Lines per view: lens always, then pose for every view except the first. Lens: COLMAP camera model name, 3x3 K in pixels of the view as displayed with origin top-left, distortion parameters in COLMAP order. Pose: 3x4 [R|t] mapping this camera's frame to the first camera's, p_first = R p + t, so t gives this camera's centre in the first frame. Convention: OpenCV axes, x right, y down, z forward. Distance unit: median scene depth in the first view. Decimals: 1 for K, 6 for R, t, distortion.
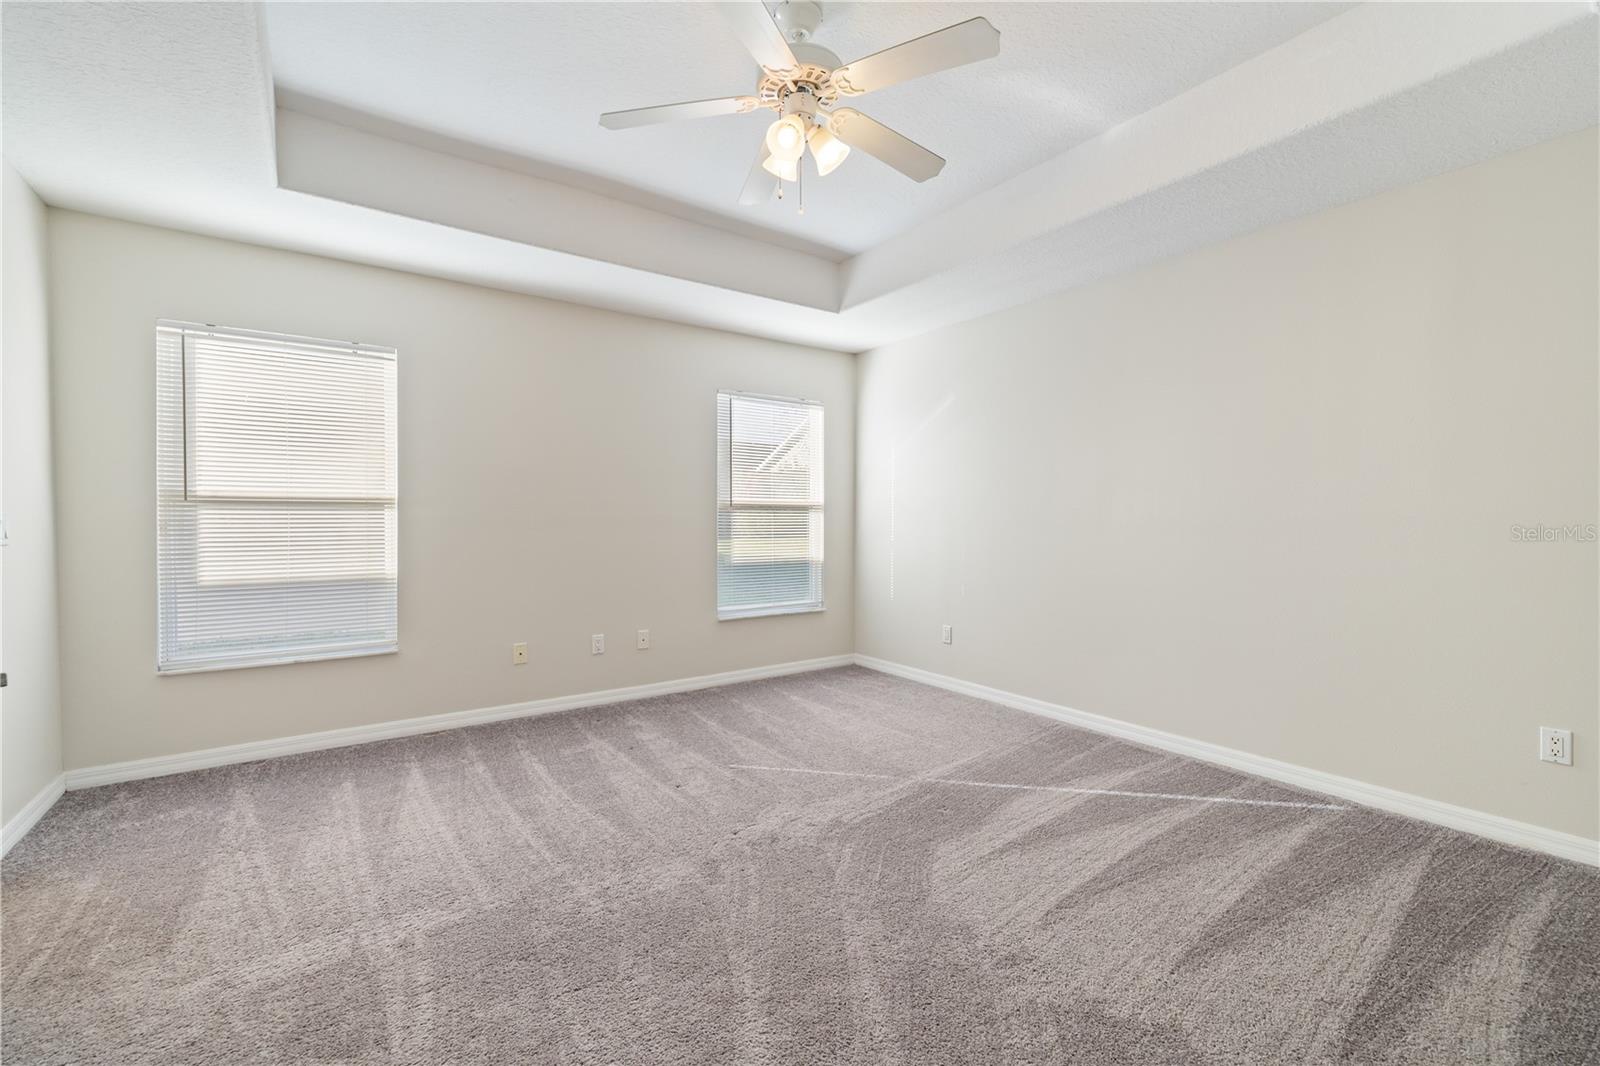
lens RADIAL K [[671.8, 0, 806.6], [0, 671.8, 532.0], [0, 0, 1]] dist [0.000883, -0.000162]
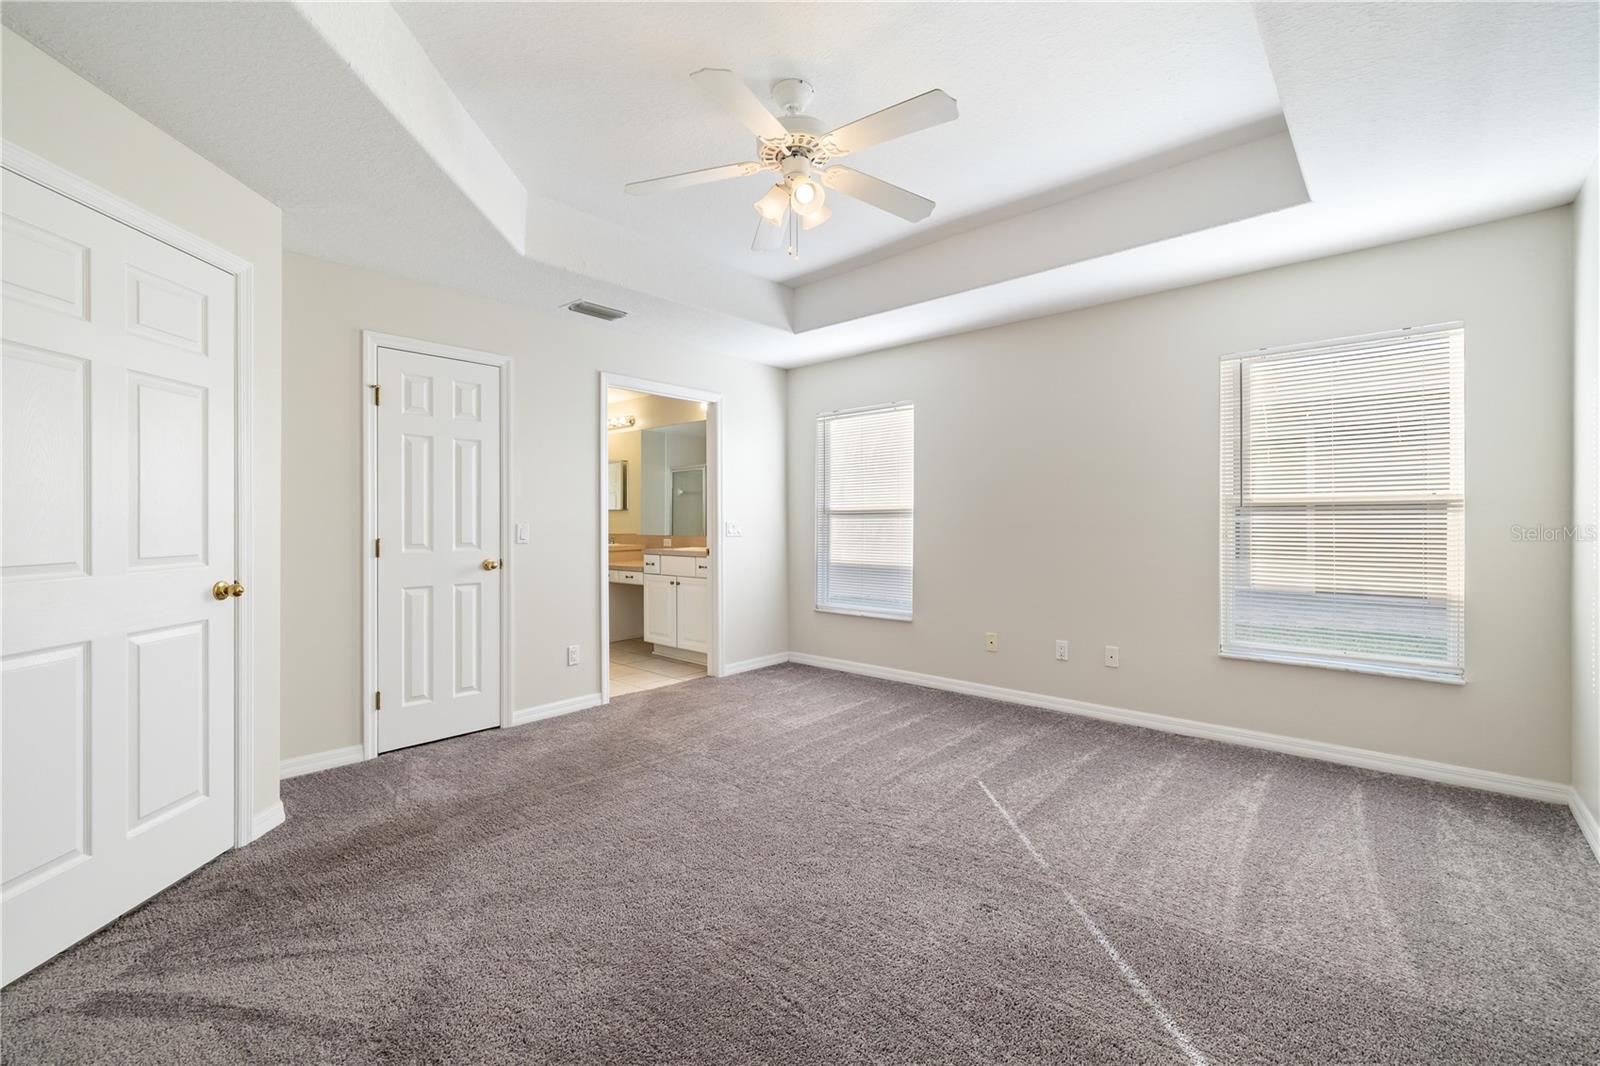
lens RADIAL K [[671.8, 0, 802.4], [0, 671.8, 525.3], [0, 0, 1]] dist [0.000883, -0.000162]
pose [[0.218043, 0.002192, -0.975937, 0.669318], [-0.018847, 0.999820, -0.001965, -0.009645], [0.975757, 0.018822, 0.218045, 0.472682]]
